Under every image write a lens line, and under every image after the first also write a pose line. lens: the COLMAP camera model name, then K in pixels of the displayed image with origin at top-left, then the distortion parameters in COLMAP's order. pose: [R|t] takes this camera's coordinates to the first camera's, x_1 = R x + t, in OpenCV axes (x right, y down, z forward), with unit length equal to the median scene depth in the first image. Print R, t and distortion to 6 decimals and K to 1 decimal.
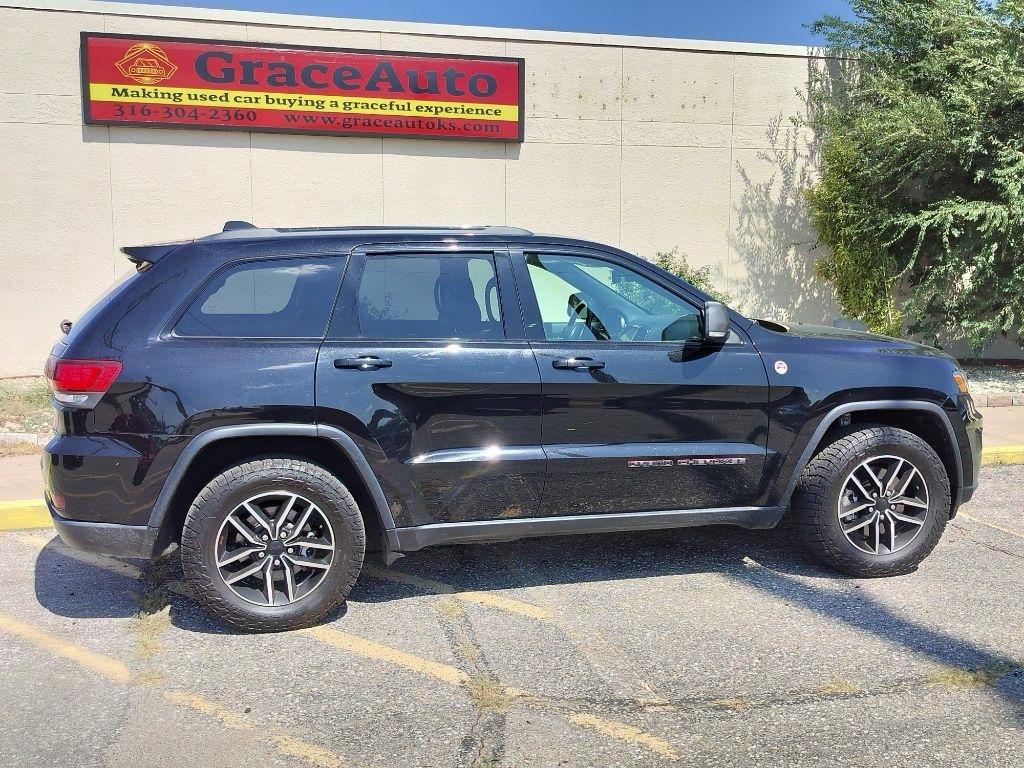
lens RADIAL K [[1042.9, 0, 525.8], [0, 1042.9, 399.3], [0, 0, 1]] dist [0.040469, 0.000000]
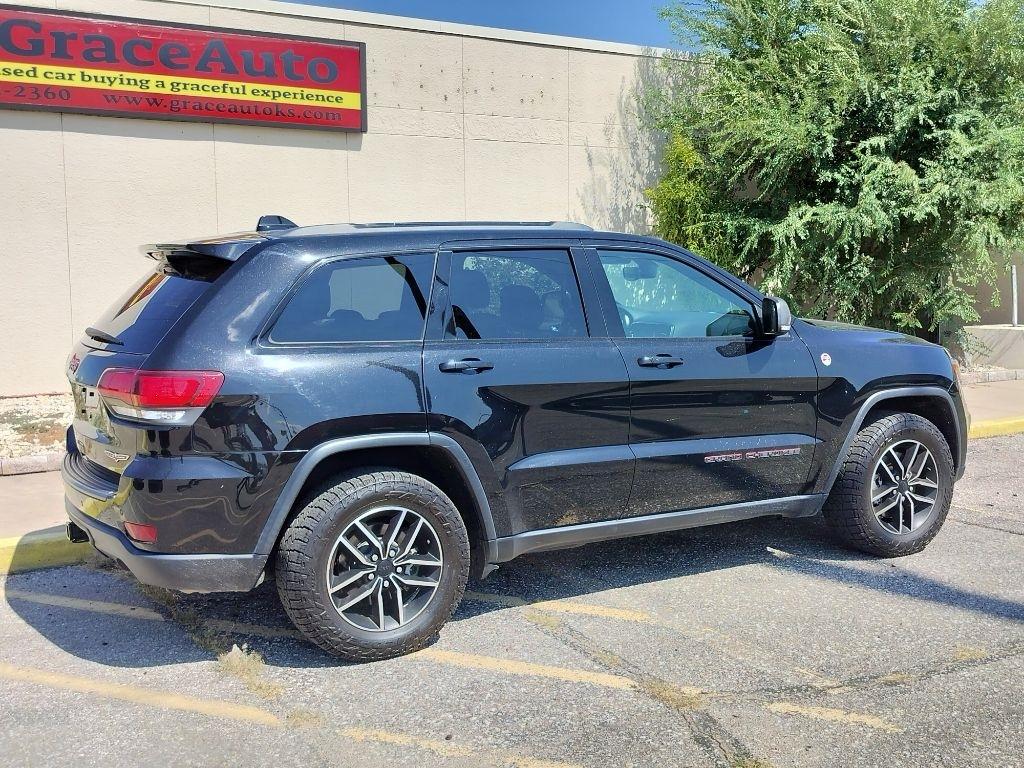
lens RADIAL K [[1108.3, 0, 526.3], [0, 1108.3, 404.5], [0, 0, 1]] dist [0.018958, 0.000000]
pose [[0.964299, -0.038628, 0.261983, -0.144959], [0.039091, 0.999230, 0.003448, -0.000598], [-0.261914, 0.006917, 0.965066, 0.007129]]
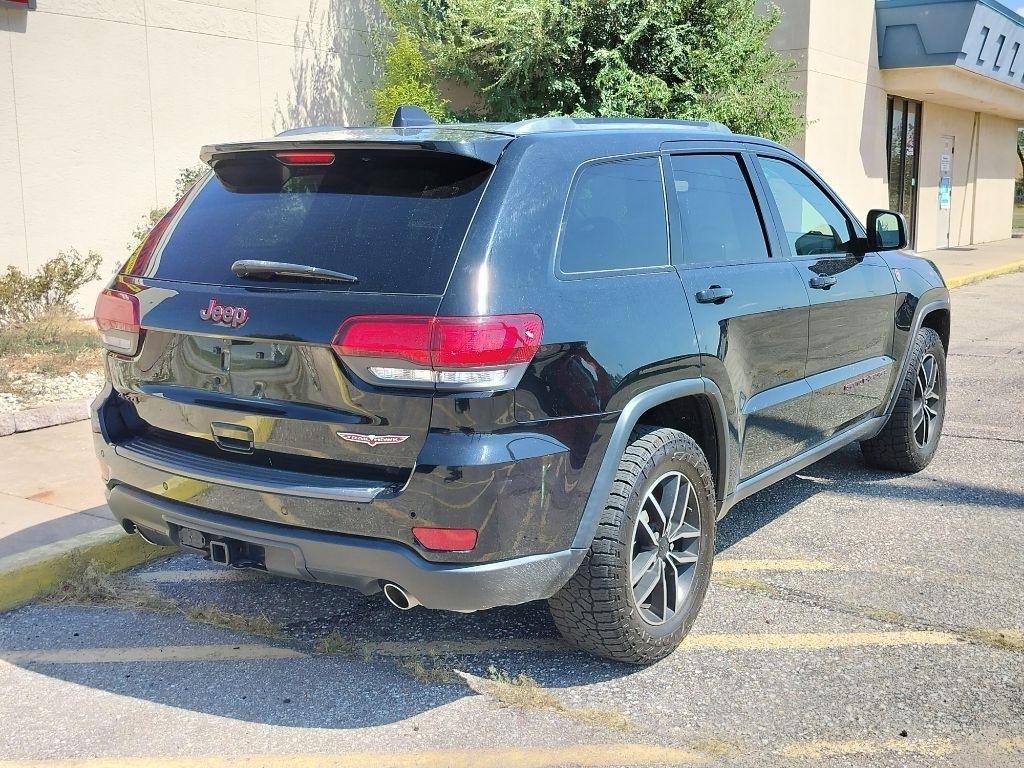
lens RADIAL K [[1156.5, 0, 511.4], [0, 1156.5, 394.5], [0, 0, 1]] dist [0.013385, 0.000000]
pose [[0.757243, -0.119803, 0.642052, -0.331057], [0.085880, 0.992762, 0.083957, -0.018182], [-0.647463, -0.008437, 0.762050, 0.171350]]
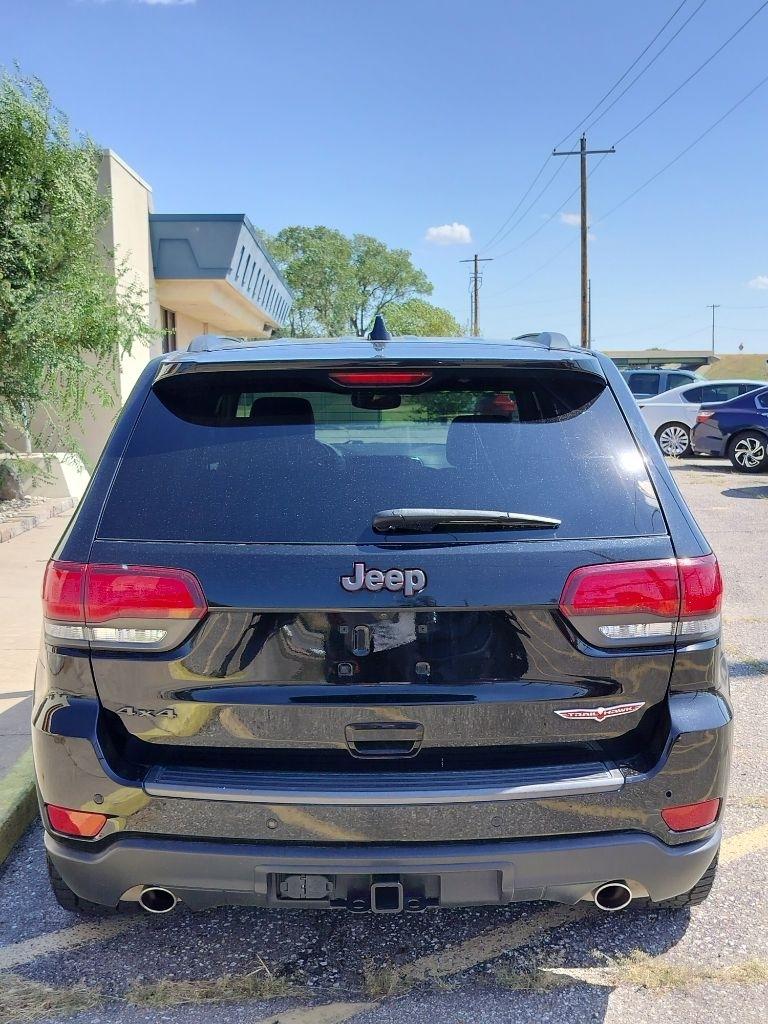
lens RADIAL K [[1156.5, 0, 378.3], [0, 1156.5, 508.7], [0, 0, 1]] dist [0.013385, 0.000000]
pose [[0.247469, -0.105112, 0.963177, -0.409978], [0.125665, 0.989183, 0.075663, -0.050700], [-0.960712, 0.102313, 0.258001, 0.381491]]
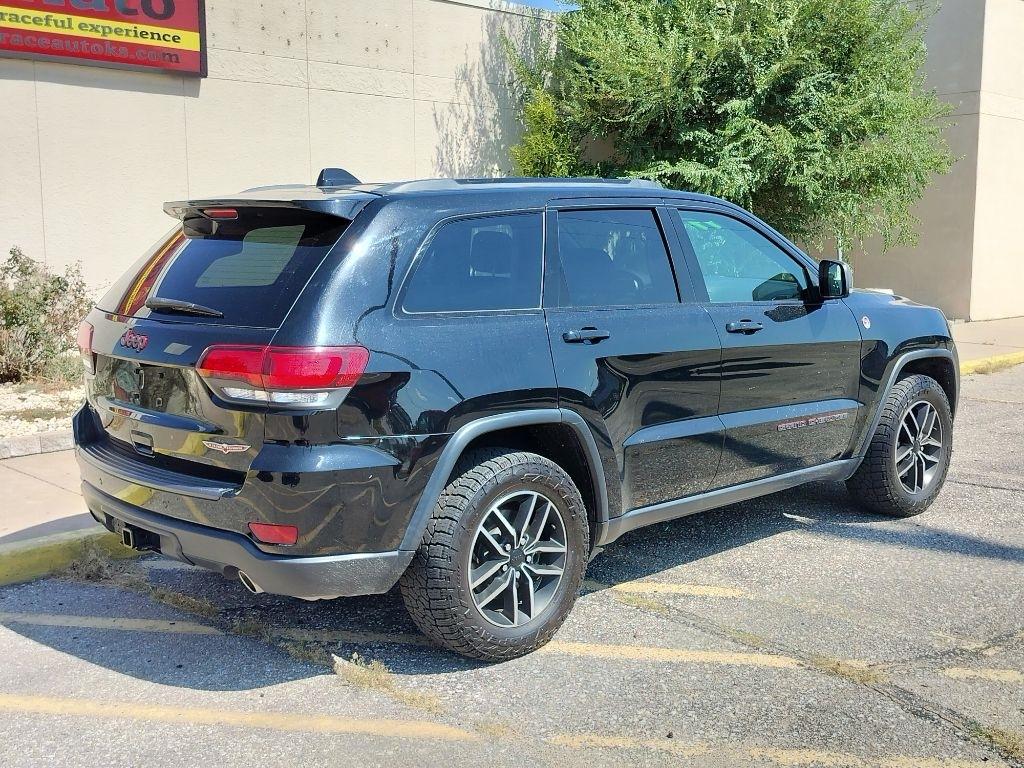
lens RADIAL K [[1156.5, 0, 520.0], [0, 1156.5, 392.6], [0, 0, 1]] dist [0.013385, 0.000000]
pose [[0.875576, -0.069837, 0.478005, -0.264339], [0.062042, 0.997557, 0.032099, -0.008420], [-0.479079, 0.001552, 0.877770, 0.069958]]
